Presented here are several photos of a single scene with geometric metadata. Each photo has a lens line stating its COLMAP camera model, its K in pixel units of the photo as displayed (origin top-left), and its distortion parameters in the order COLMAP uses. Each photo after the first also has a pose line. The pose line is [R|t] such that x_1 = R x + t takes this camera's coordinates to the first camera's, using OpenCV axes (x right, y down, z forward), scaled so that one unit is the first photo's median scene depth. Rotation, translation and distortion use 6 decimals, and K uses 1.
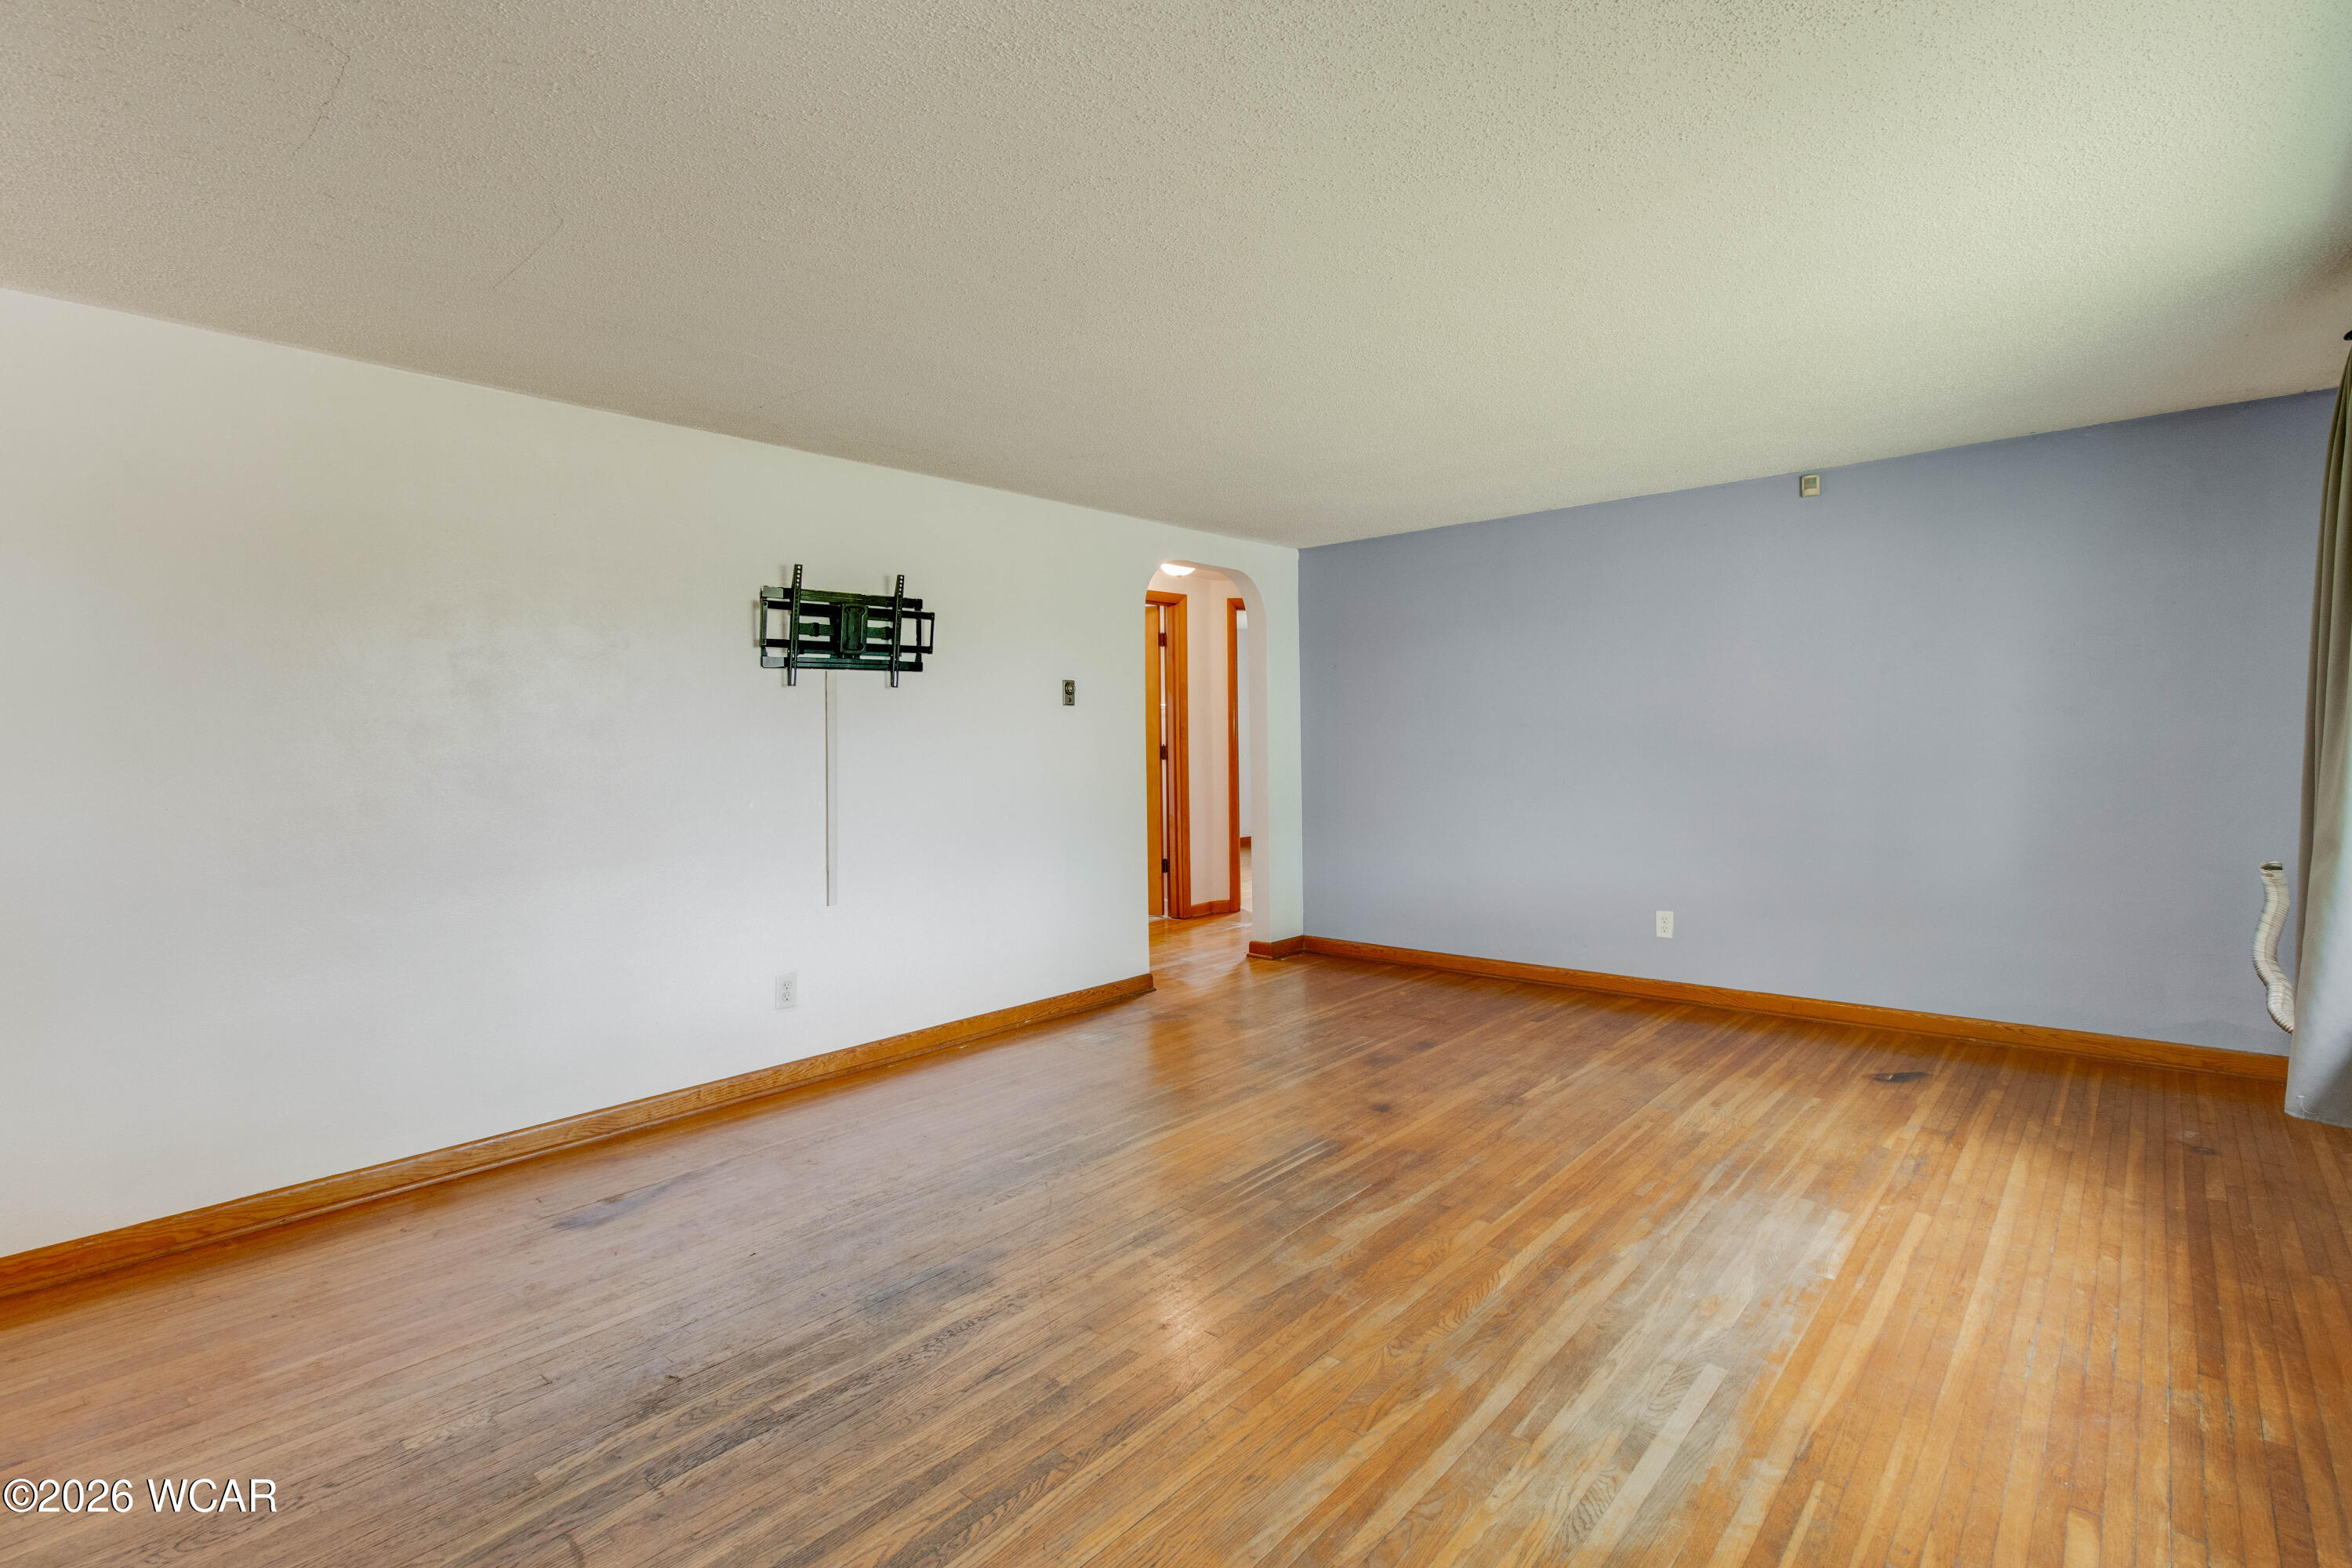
lens RADIAL K [[1102.1, 0, 1226.1], [0, 1102.1, 720.5], [0, 0, 1]] dist [0.001562, 0.000074]
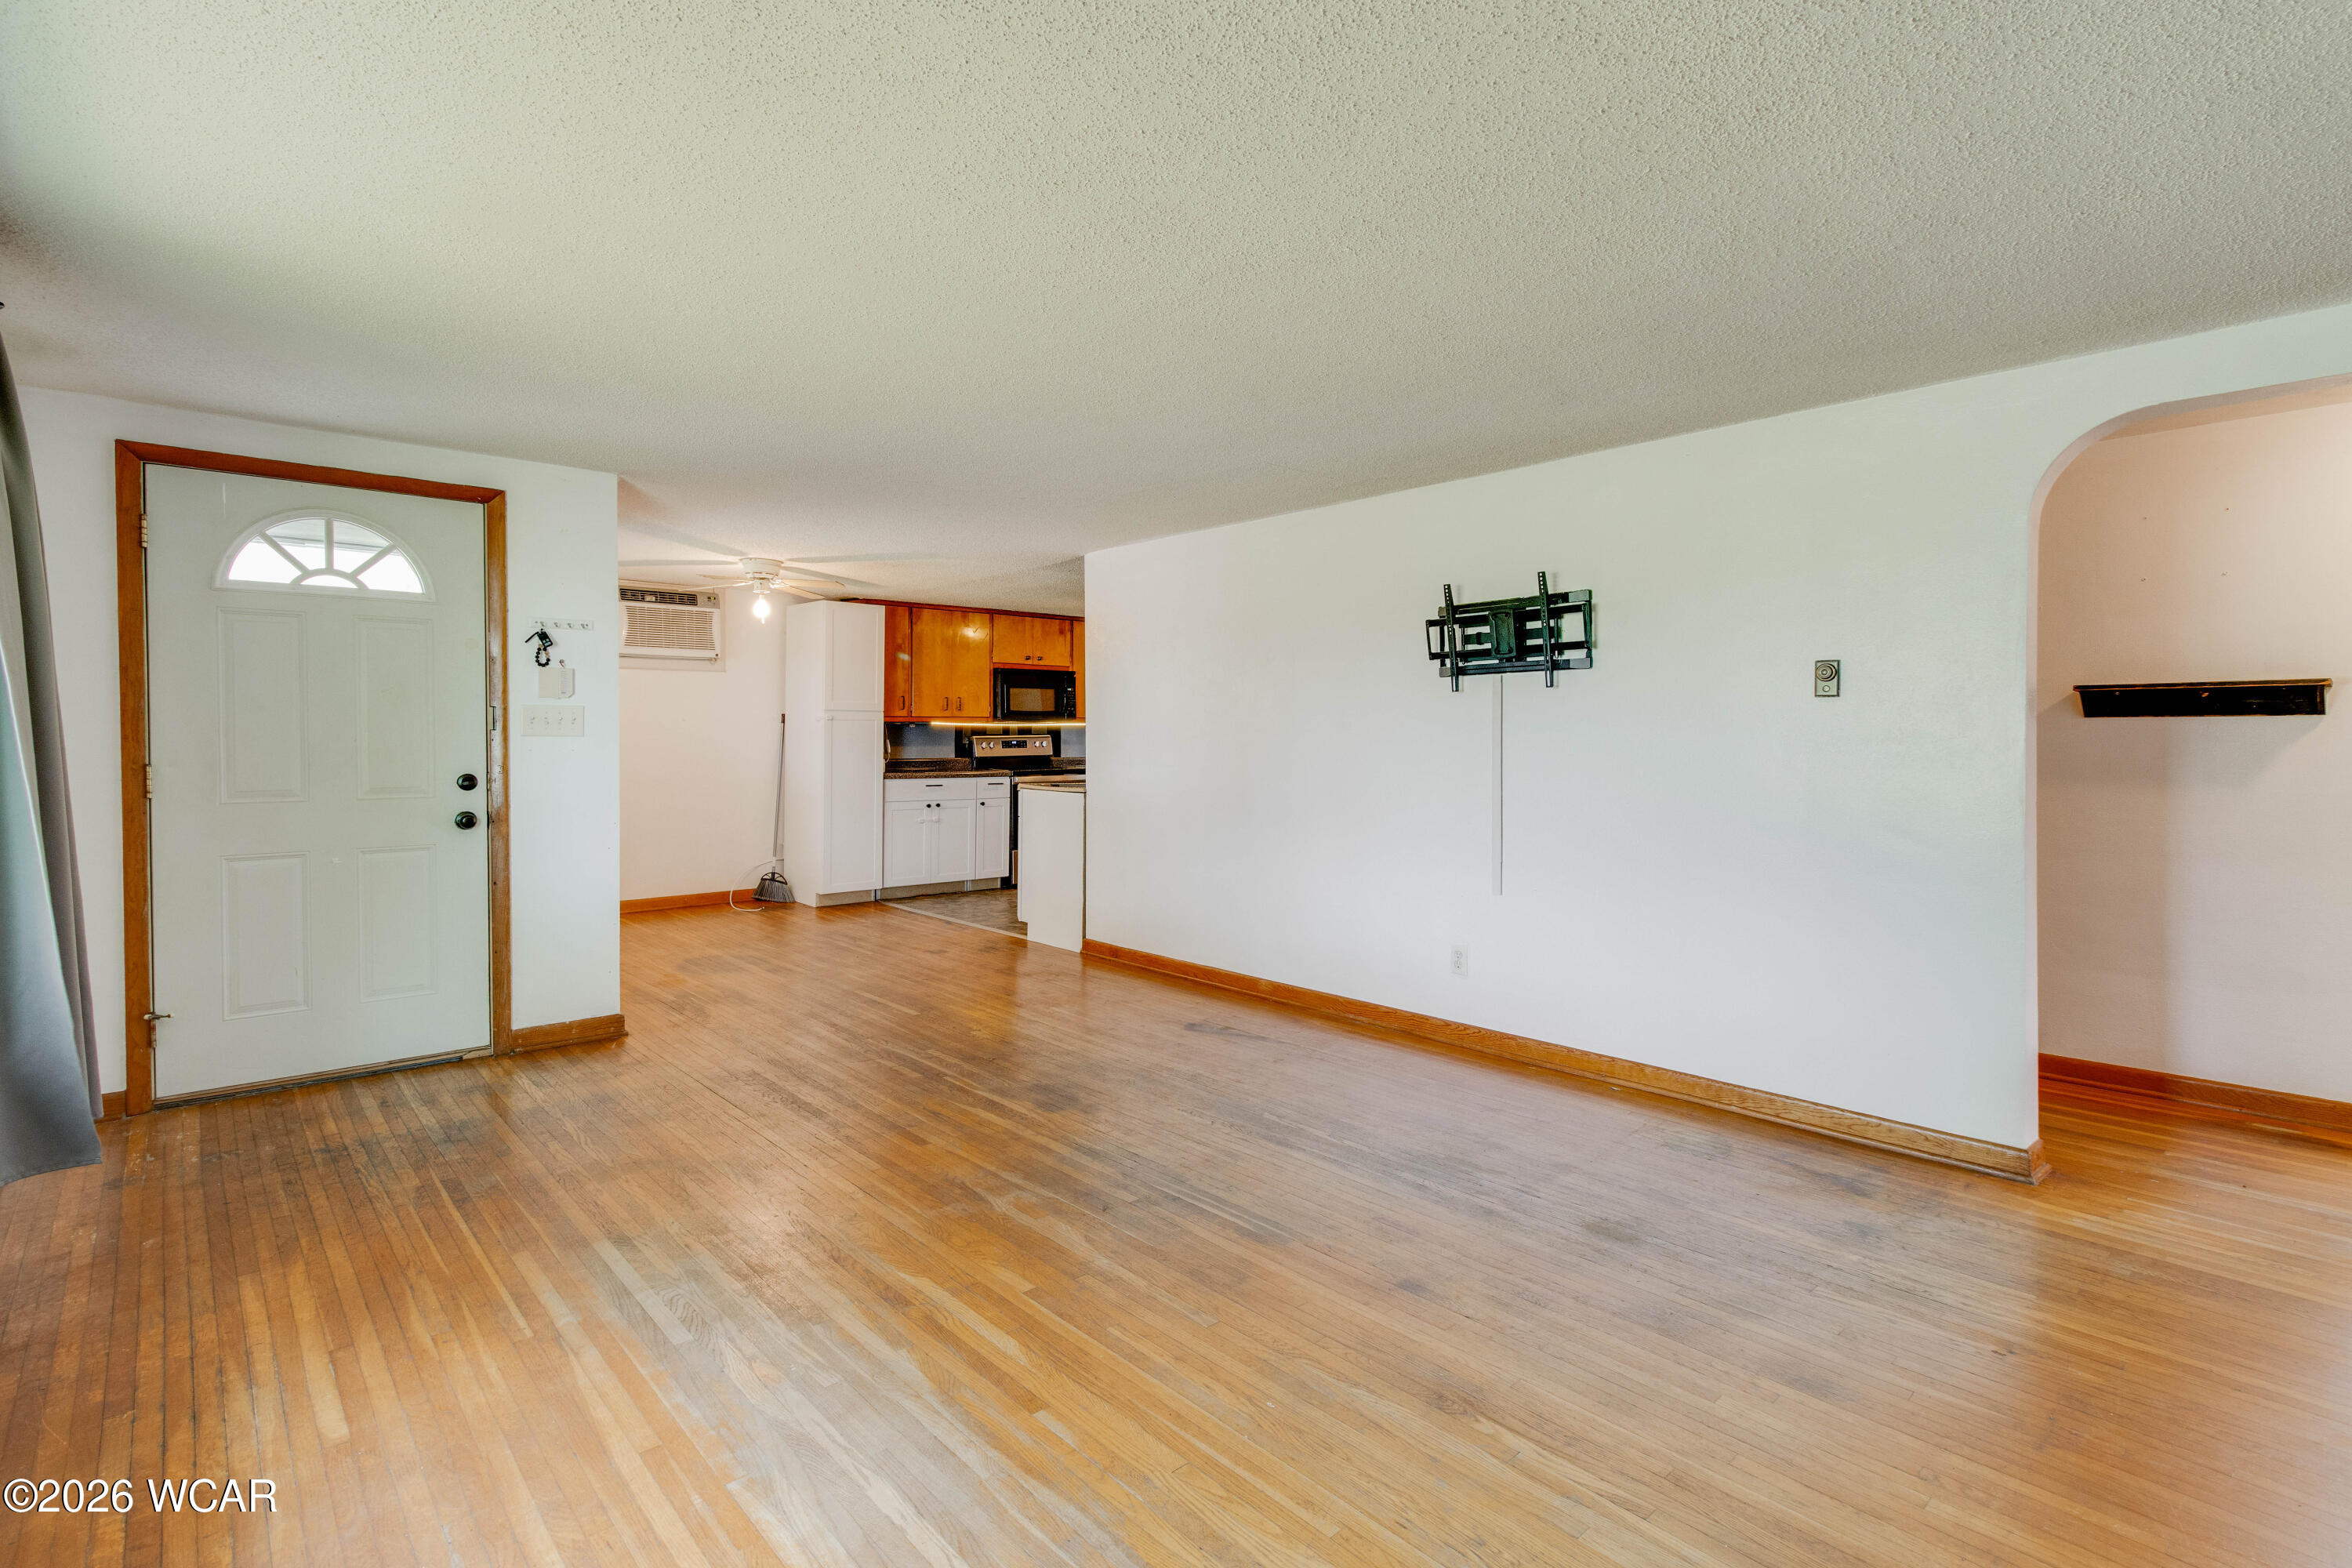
lens RADIAL K [[1102.1, 0, 1181.5], [0, 1102.1, 730.3], [0, 0, 1]] dist [0.001562, 0.000074]
pose [[-0.131647, 0.006433, -0.991276, 1.027914], [0.014049, 0.999891, 0.004623, -0.001180], [0.991197, -0.013317, -0.131723, 1.164205]]
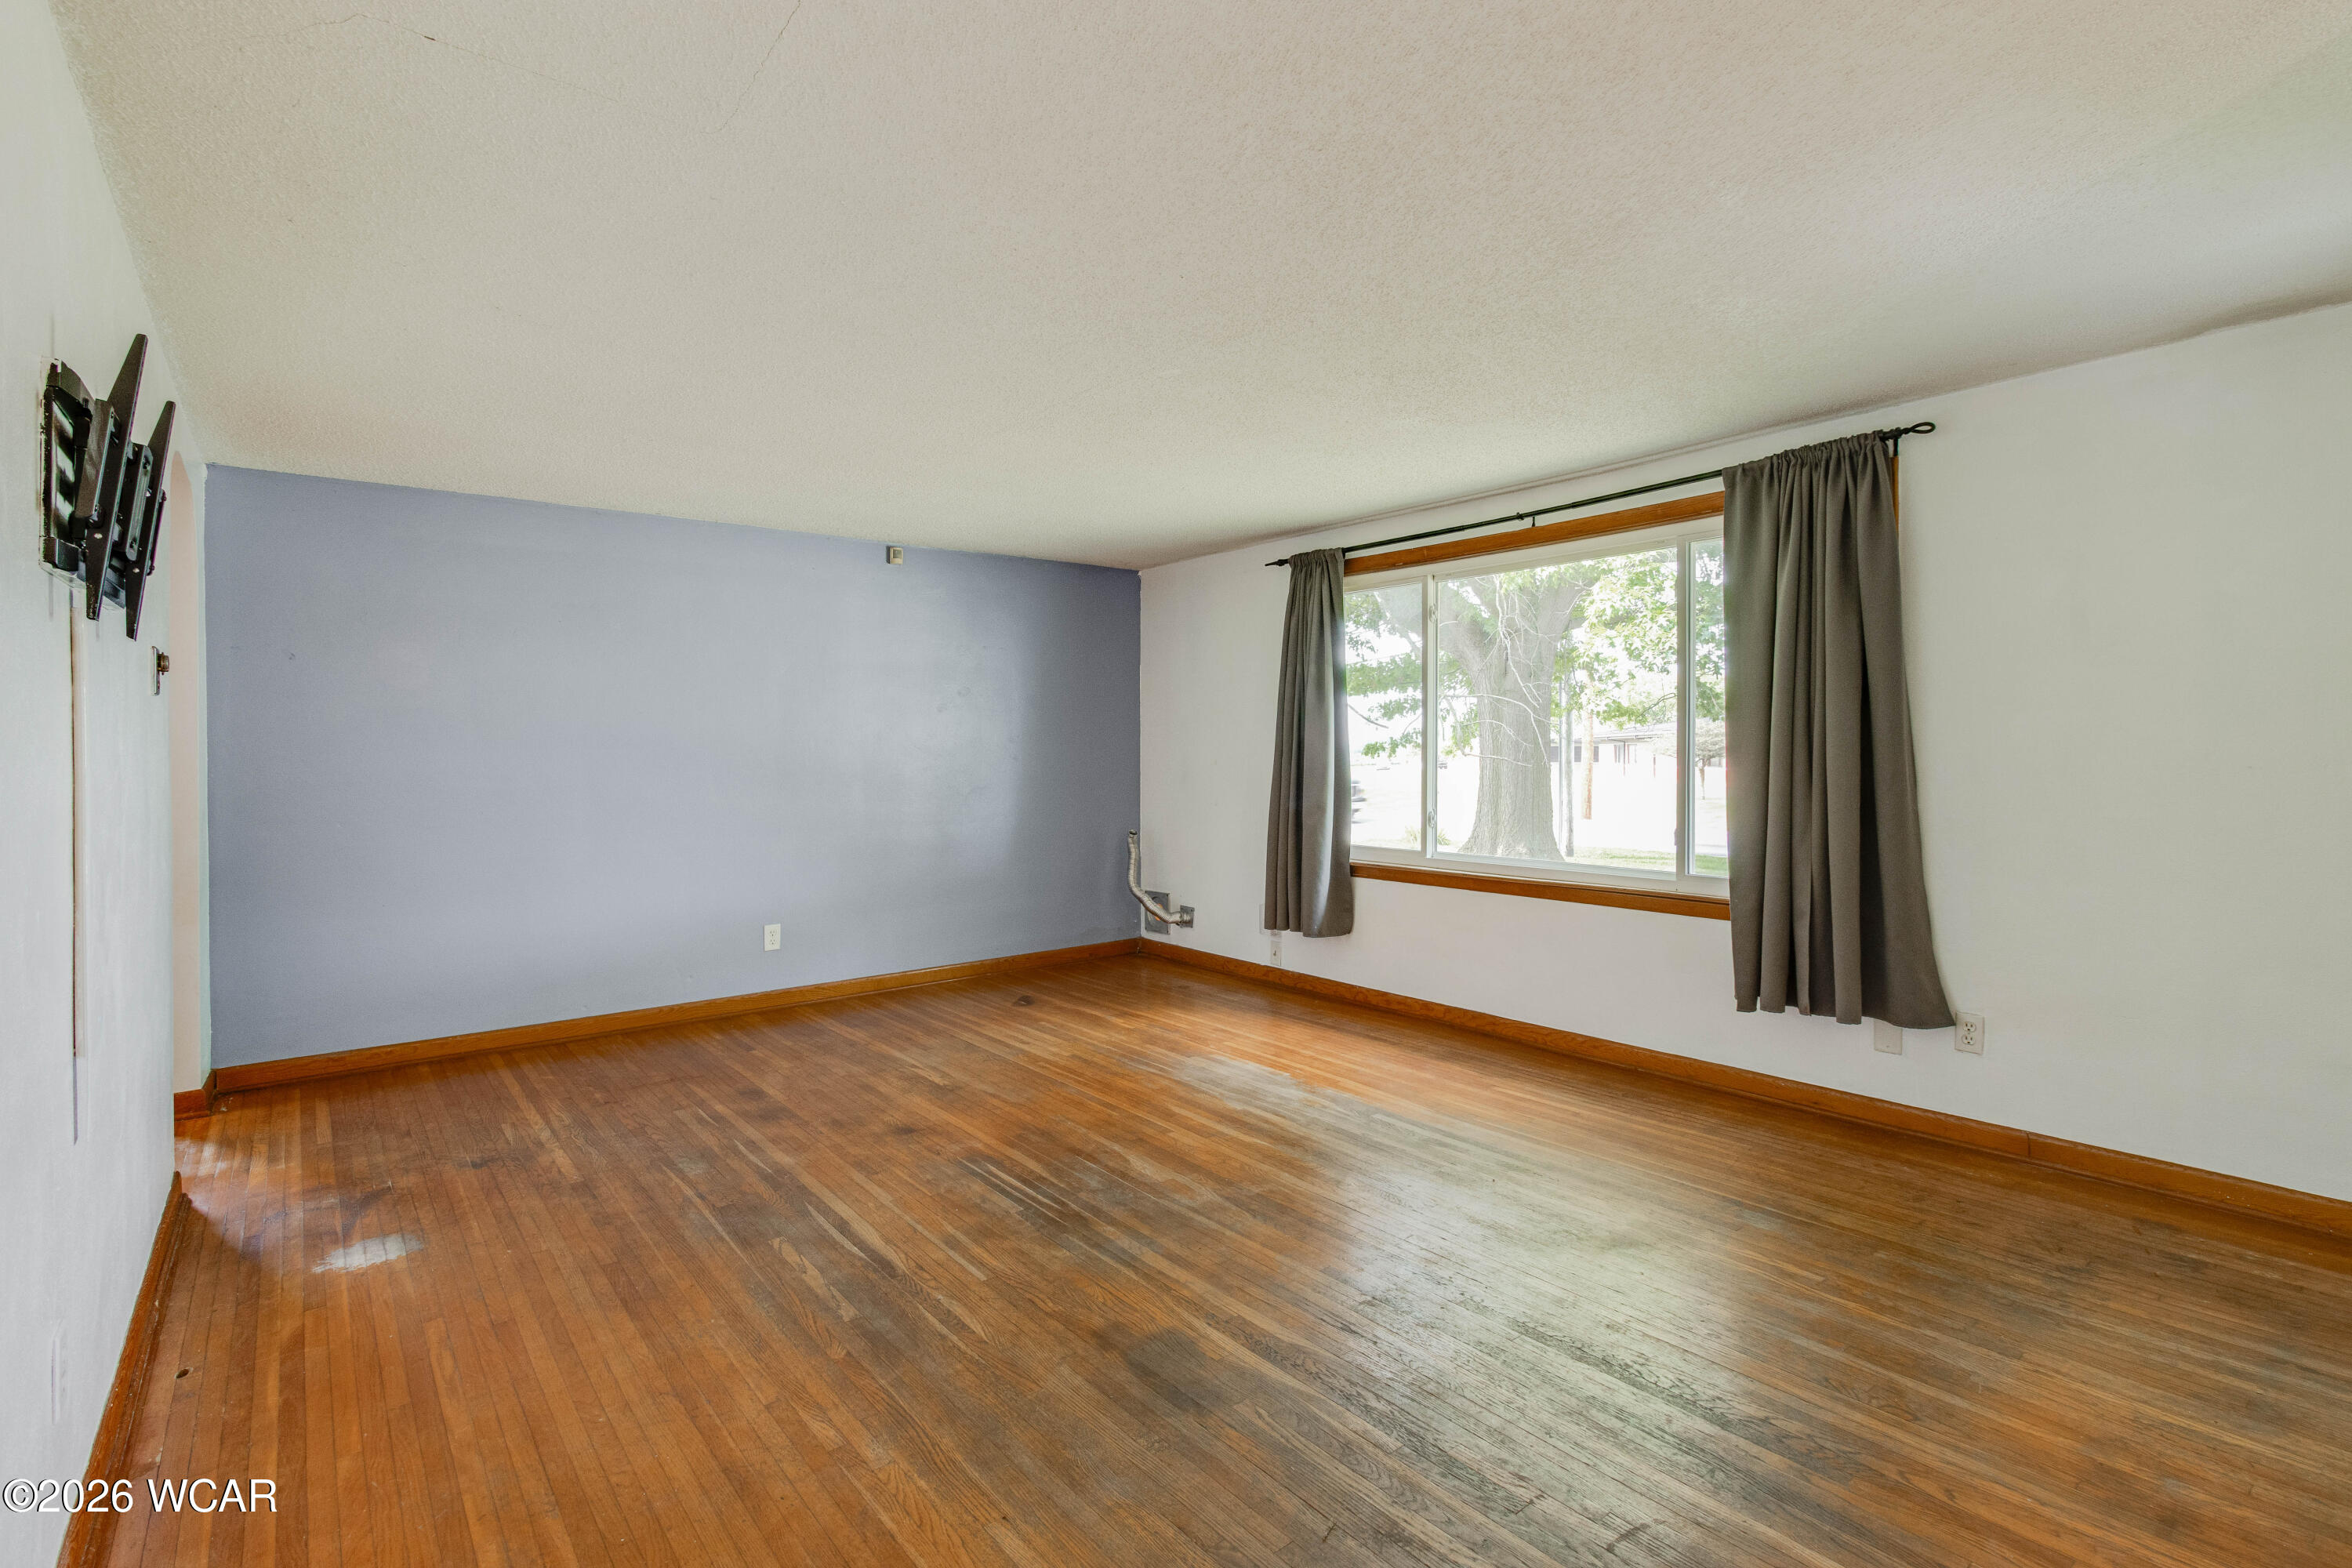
lens RADIAL K [[1102.1, 0, 1184.2], [0, 1102.1, 767.1], [0, 0, 1]] dist [0.001562, 0.000074]
pose [[0.194652, -0.002553, 0.980869, -0.956542], [-0.011702, 0.999919, 0.004924, 0.019866], [-0.980803, -0.012436, 0.194607, 0.690763]]
